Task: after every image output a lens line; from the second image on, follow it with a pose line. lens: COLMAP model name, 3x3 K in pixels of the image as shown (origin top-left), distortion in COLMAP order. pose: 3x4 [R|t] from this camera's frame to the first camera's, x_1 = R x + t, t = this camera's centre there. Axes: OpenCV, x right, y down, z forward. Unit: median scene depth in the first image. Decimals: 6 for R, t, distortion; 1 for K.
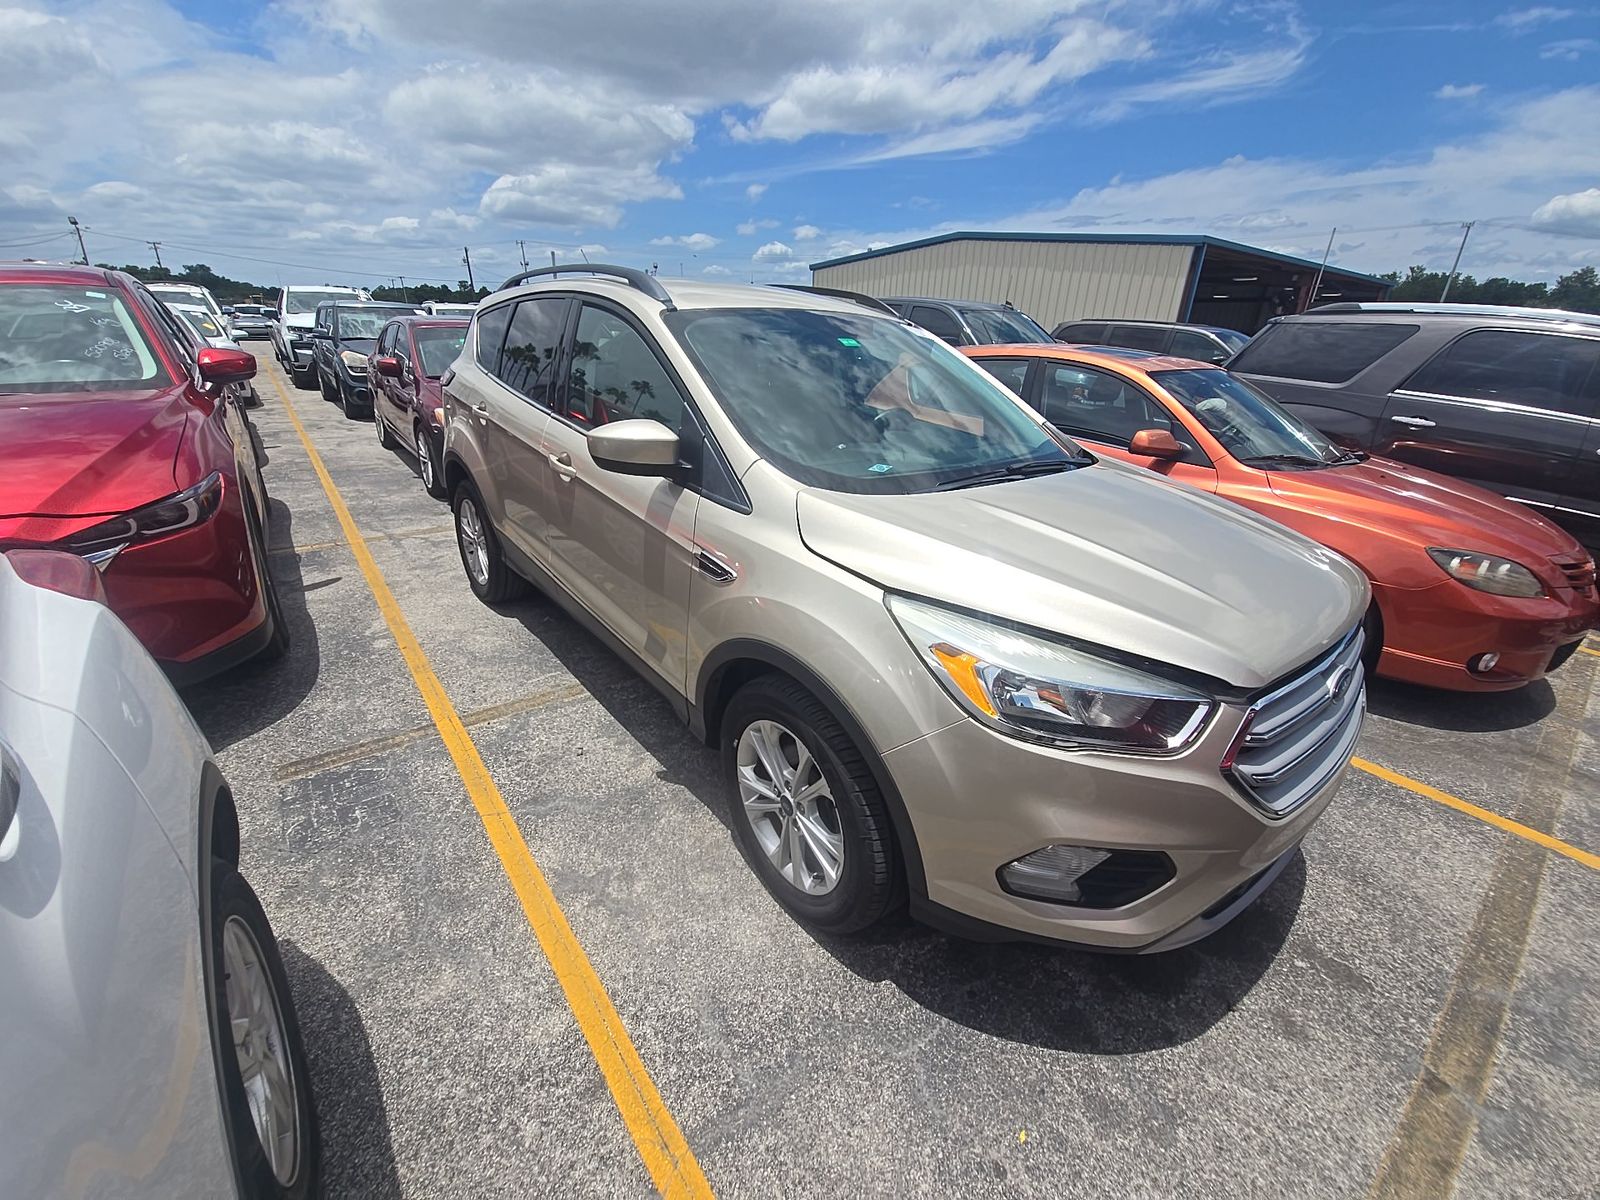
lens RADIAL K [[651.5, 0, 794.6], [0, 651.5, 605.0], [0, 0, 1]] dist [0.011386, -0.008234]
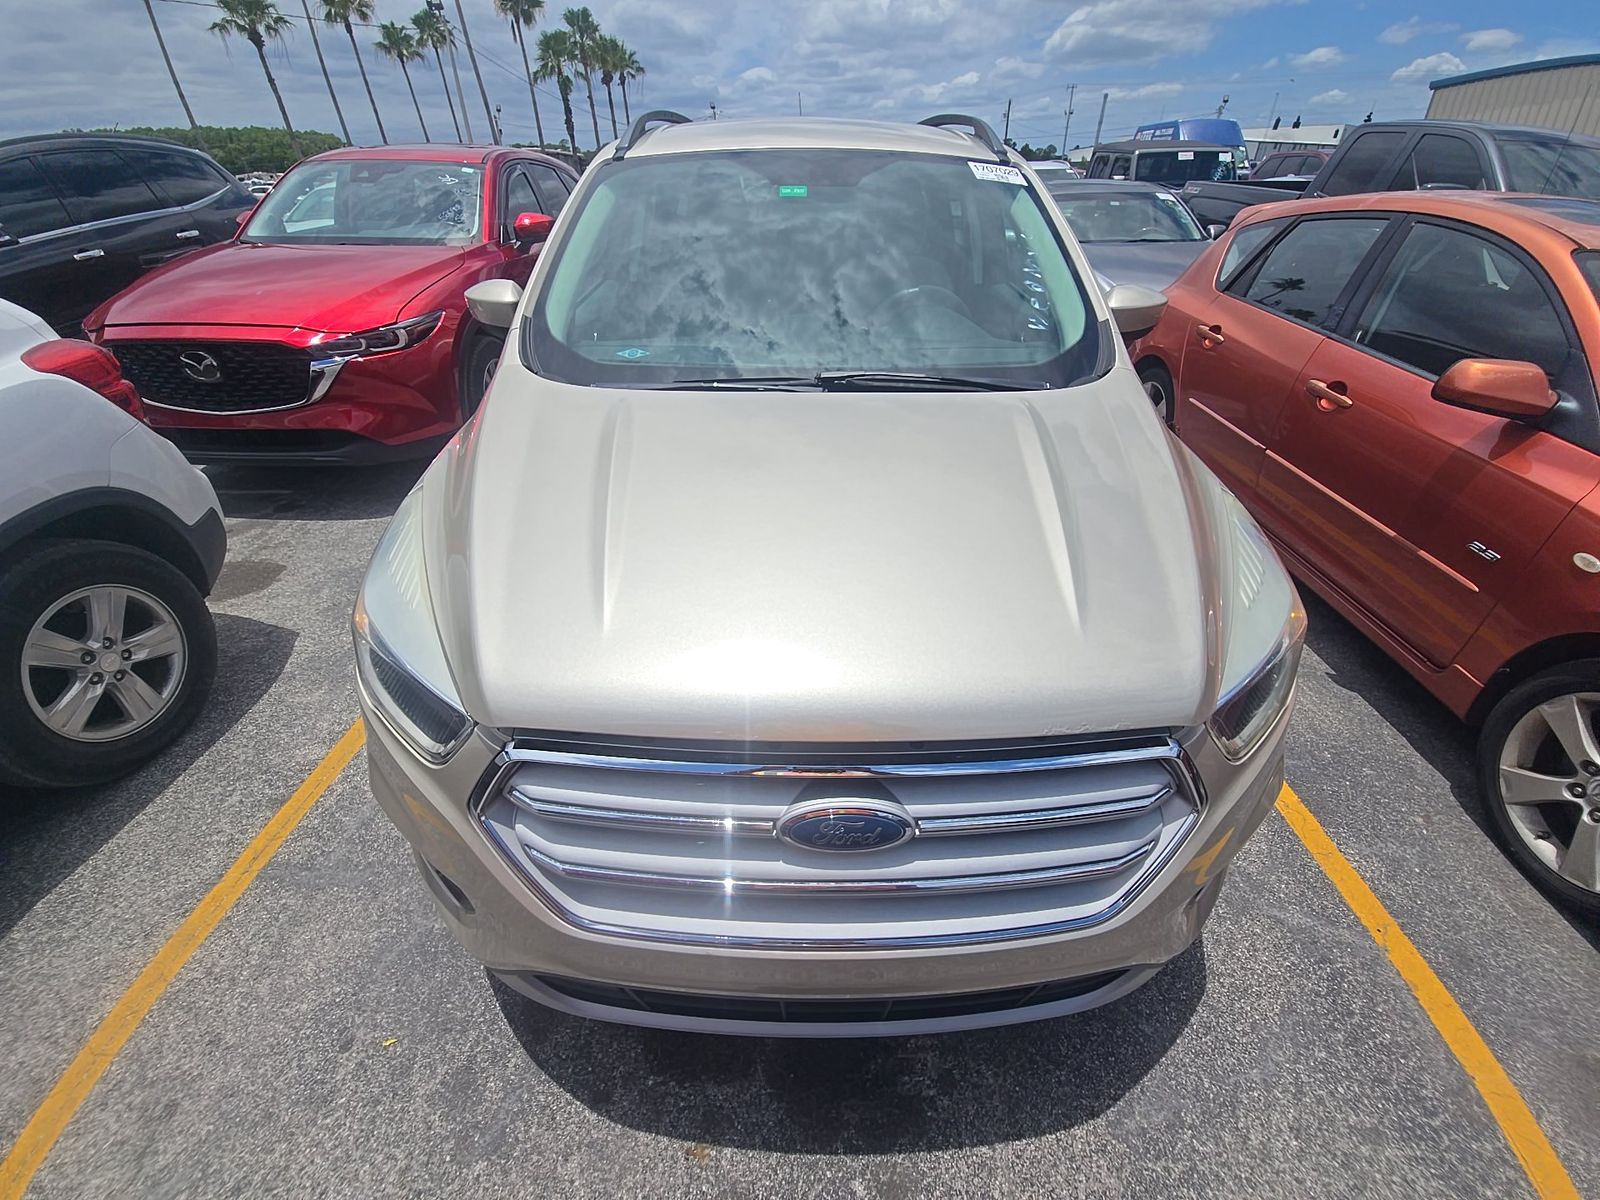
lens RADIAL K [[651.5, 0, 793.5], [0, 651.5, 603.2], [0, 0, 1]] dist [0.011386, -0.008234]
pose [[0.772208, 0.316407, -0.550982, 1.077777], [-0.222946, 0.946980, 0.231352, -0.186822], [0.594971, -0.055813, 0.801807, 0.549489]]
